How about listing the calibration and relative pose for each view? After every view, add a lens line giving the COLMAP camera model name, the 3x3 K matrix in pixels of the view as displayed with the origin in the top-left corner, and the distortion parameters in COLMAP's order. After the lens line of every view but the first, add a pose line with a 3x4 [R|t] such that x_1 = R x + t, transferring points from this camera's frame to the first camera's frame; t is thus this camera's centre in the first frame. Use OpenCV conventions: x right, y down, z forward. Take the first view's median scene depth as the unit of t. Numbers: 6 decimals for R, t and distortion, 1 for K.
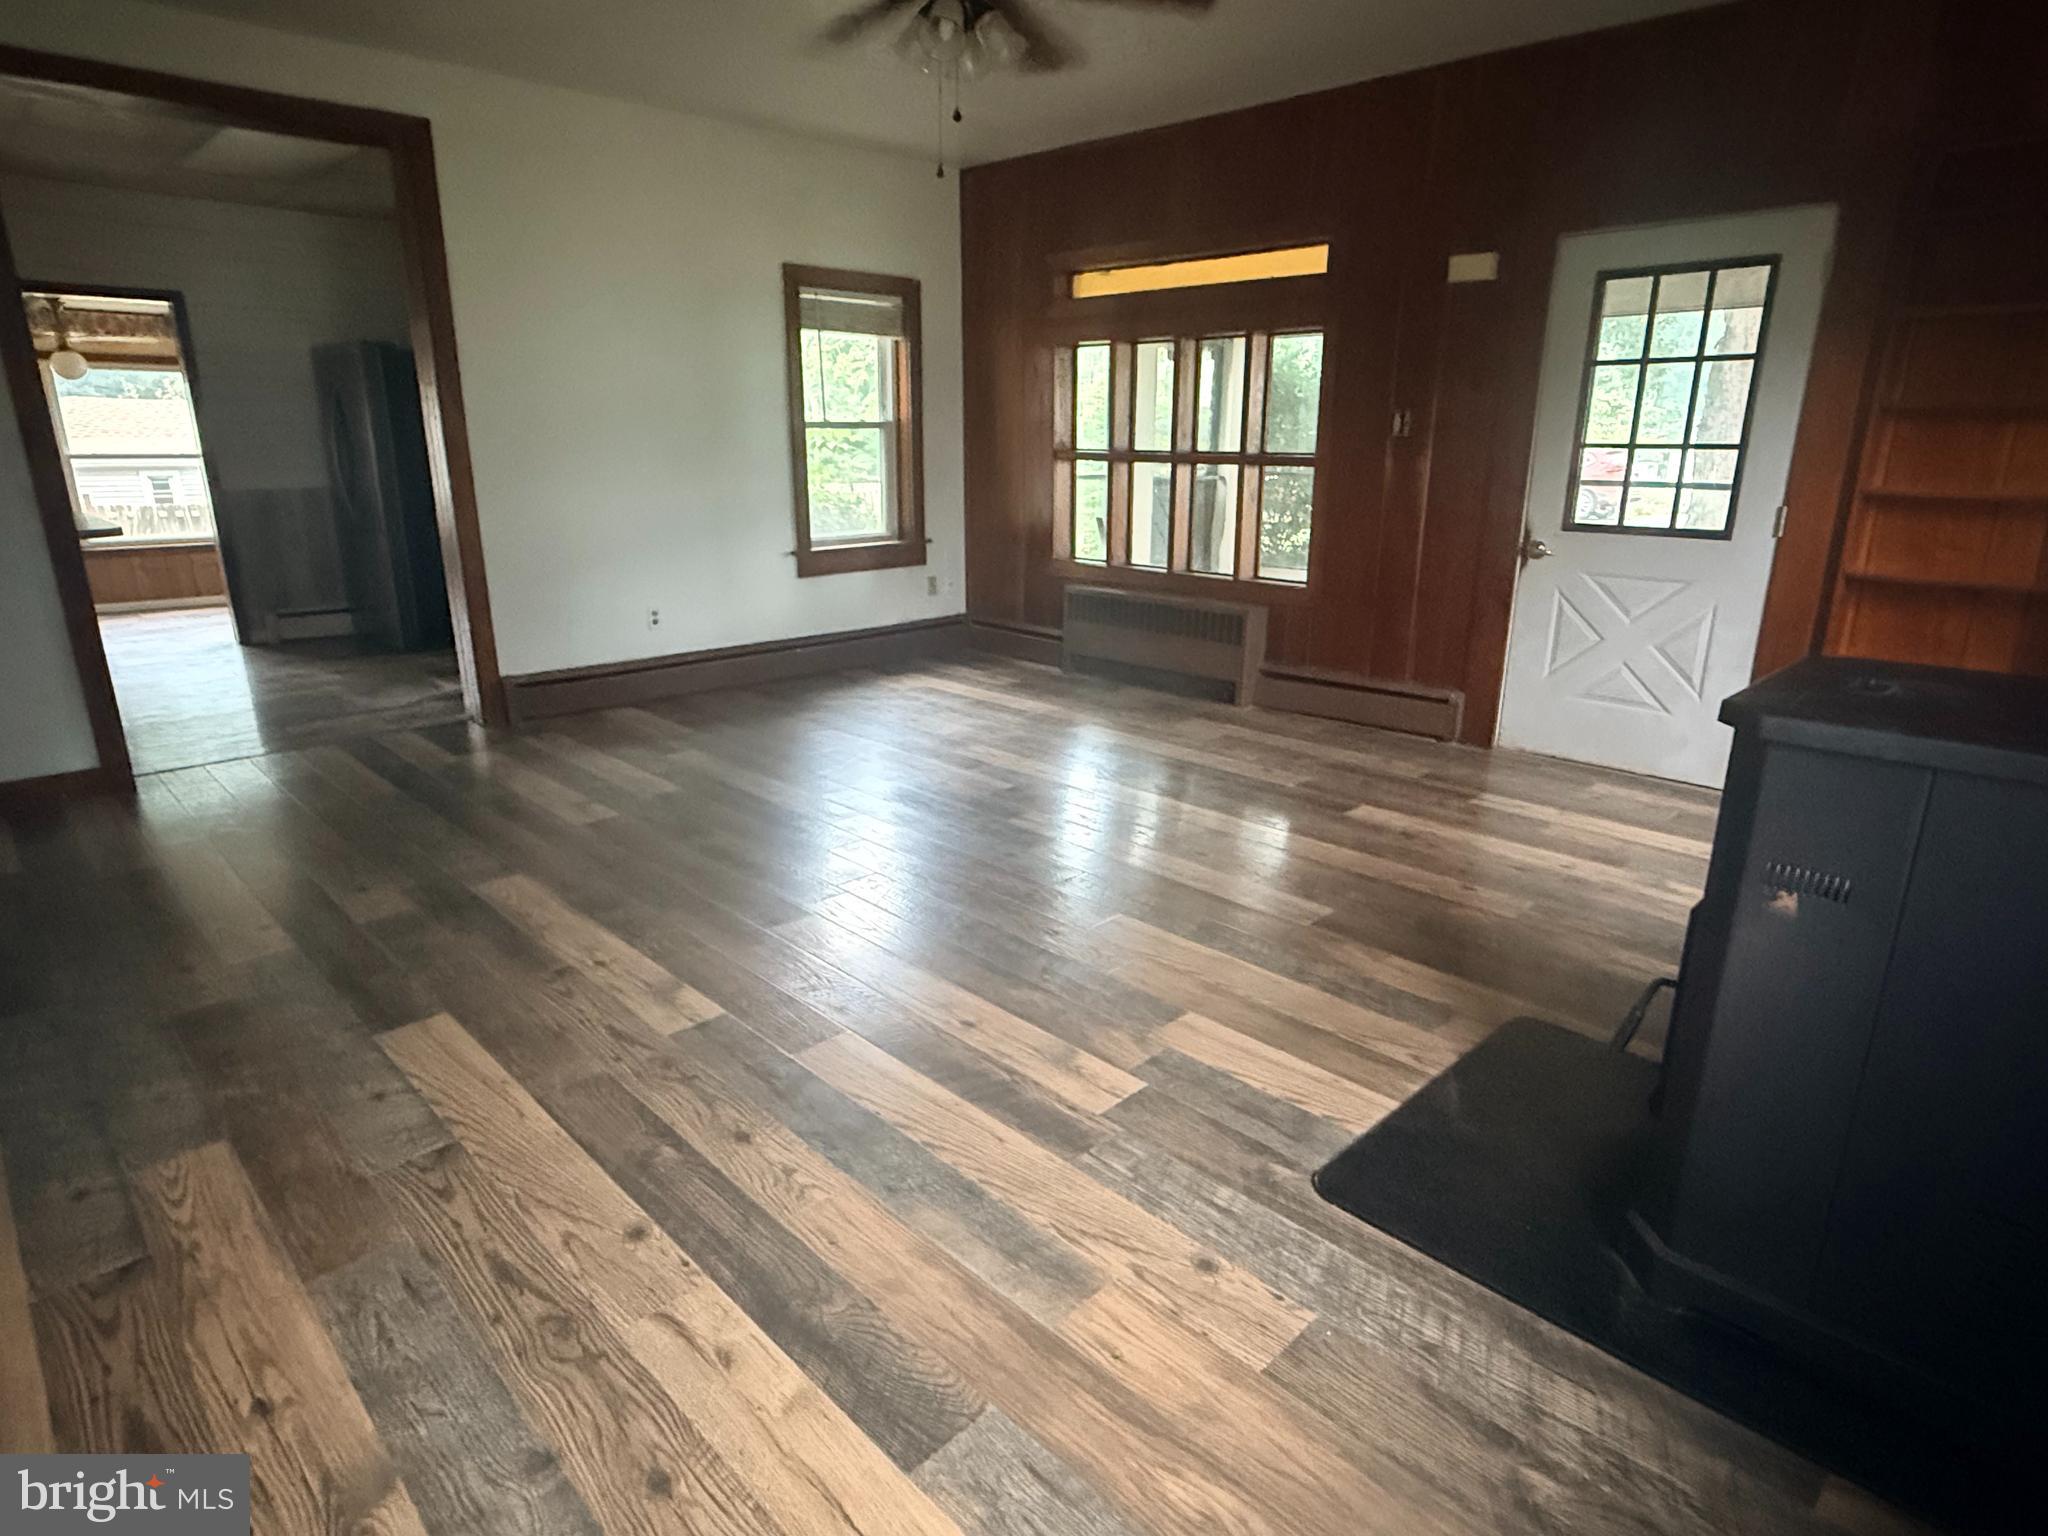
lens RADIAL K [[1123.1, 0, 1024.6], [0, 1123.1, 769.6], [0, 0, 1]] dist [-0.007534, 0.004147]
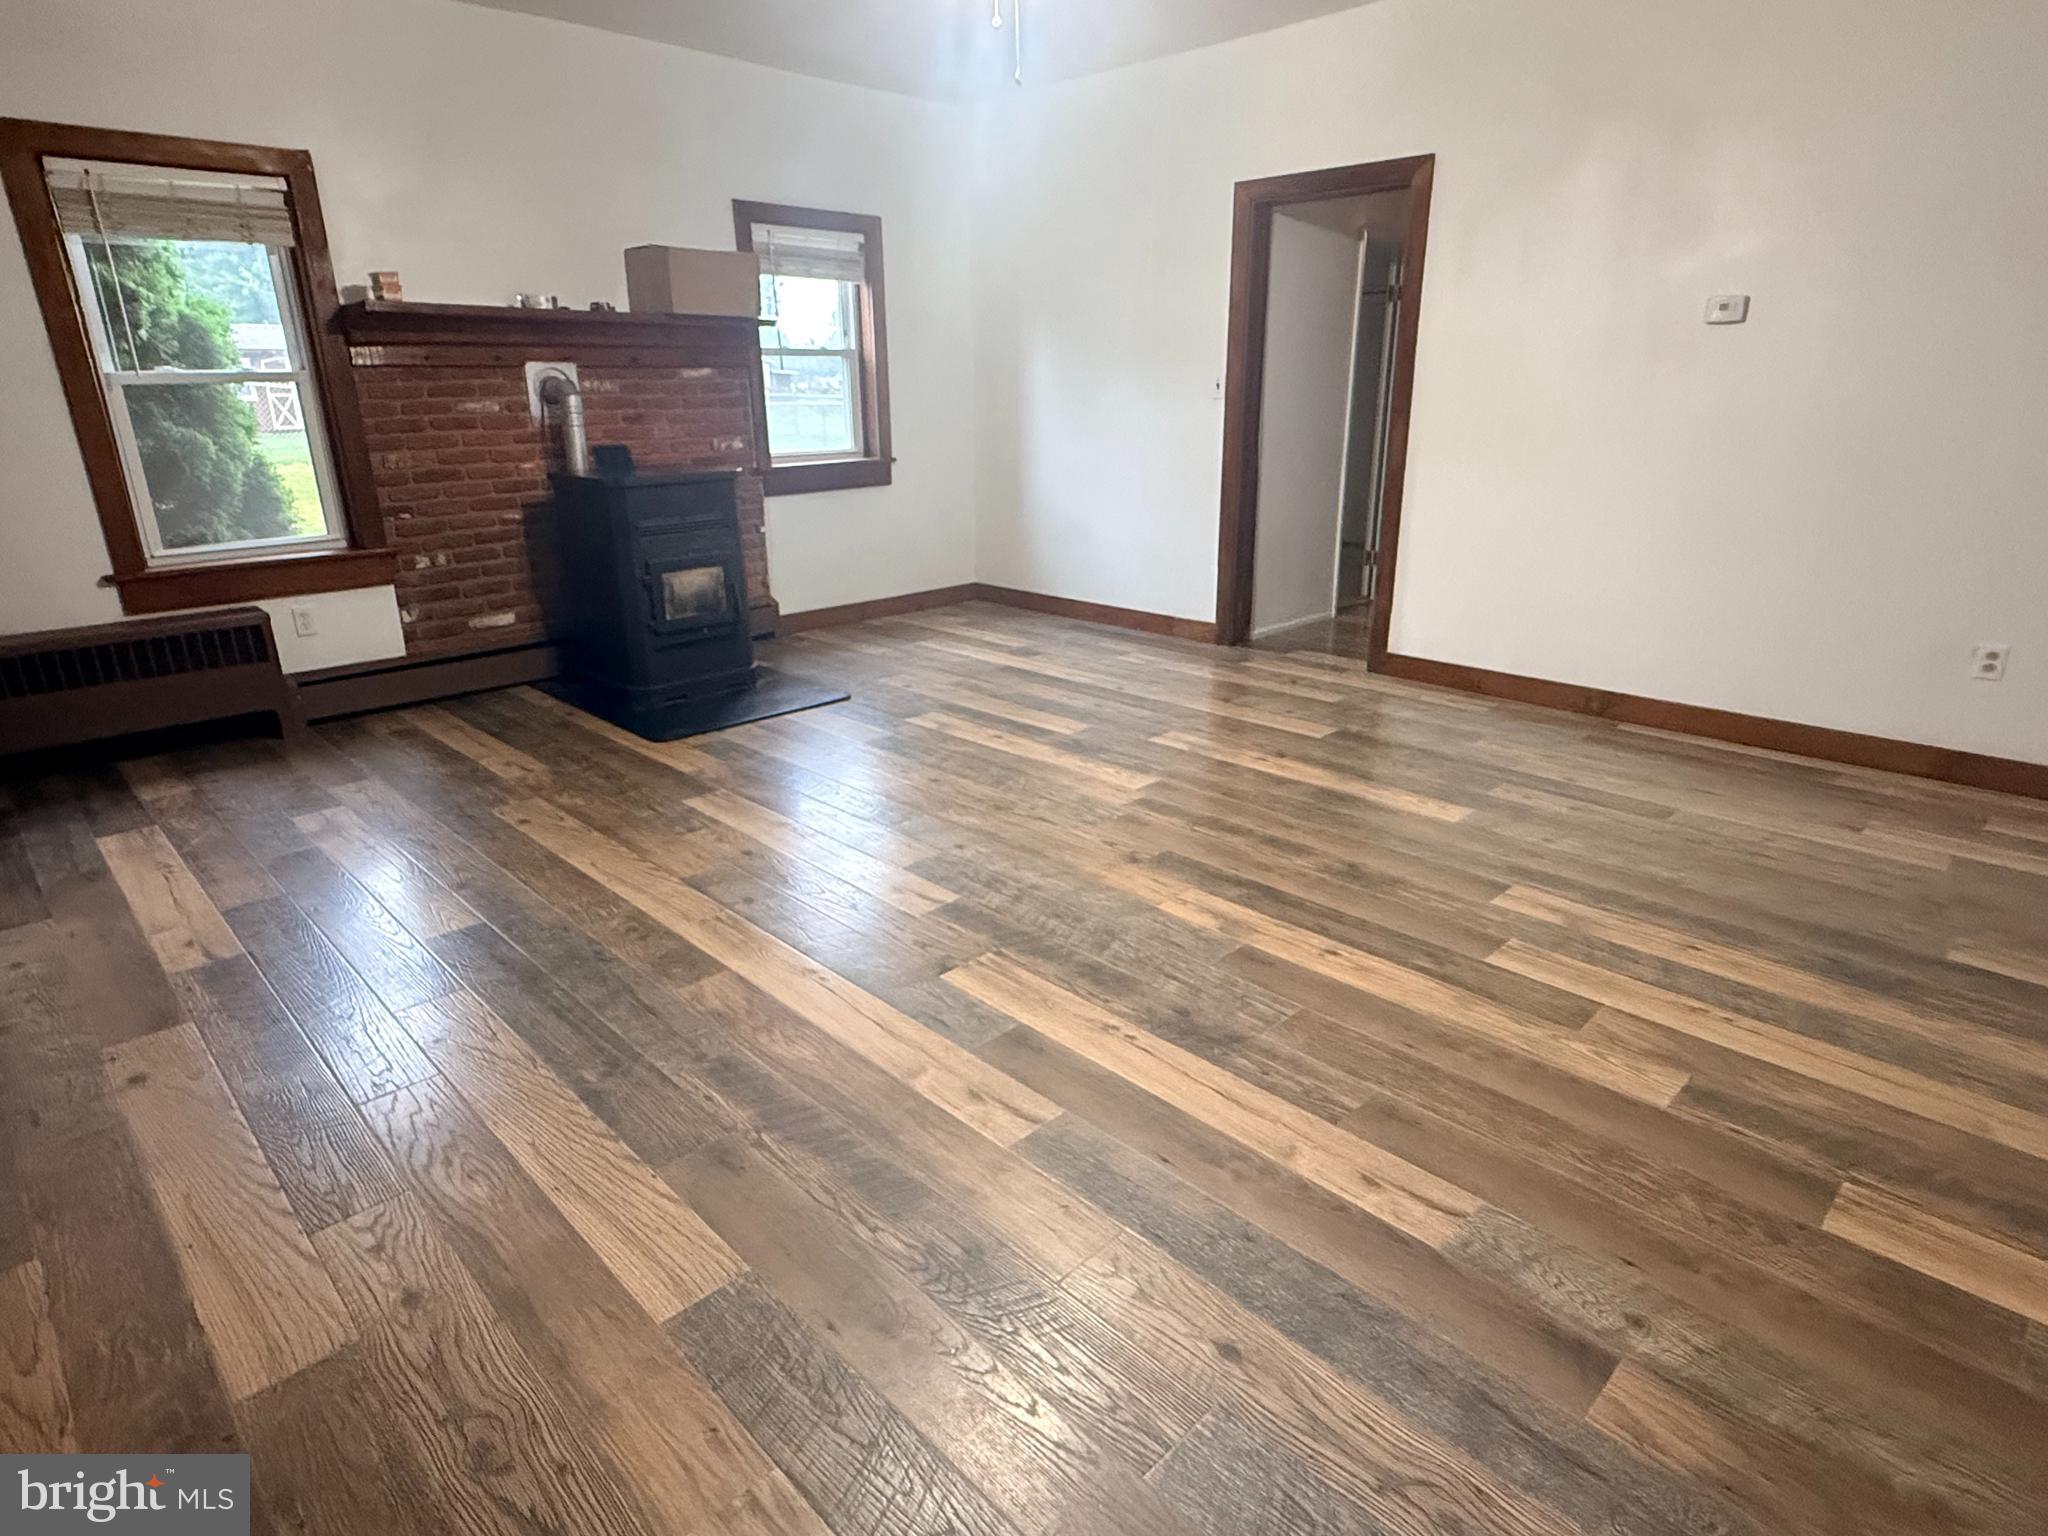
lens RADIAL K [[1123.1, 0, 1027.0], [0, 1123.1, 768.3], [0, 0, 1]] dist [-0.007534, 0.004147]
pose [[-0.999998, 0.001594, 0.000996, -0.104259], [0.001876, 0.813991, 0.580875, -0.774240], [0.000115, 0.580875, -0.813993, 2.622070]]
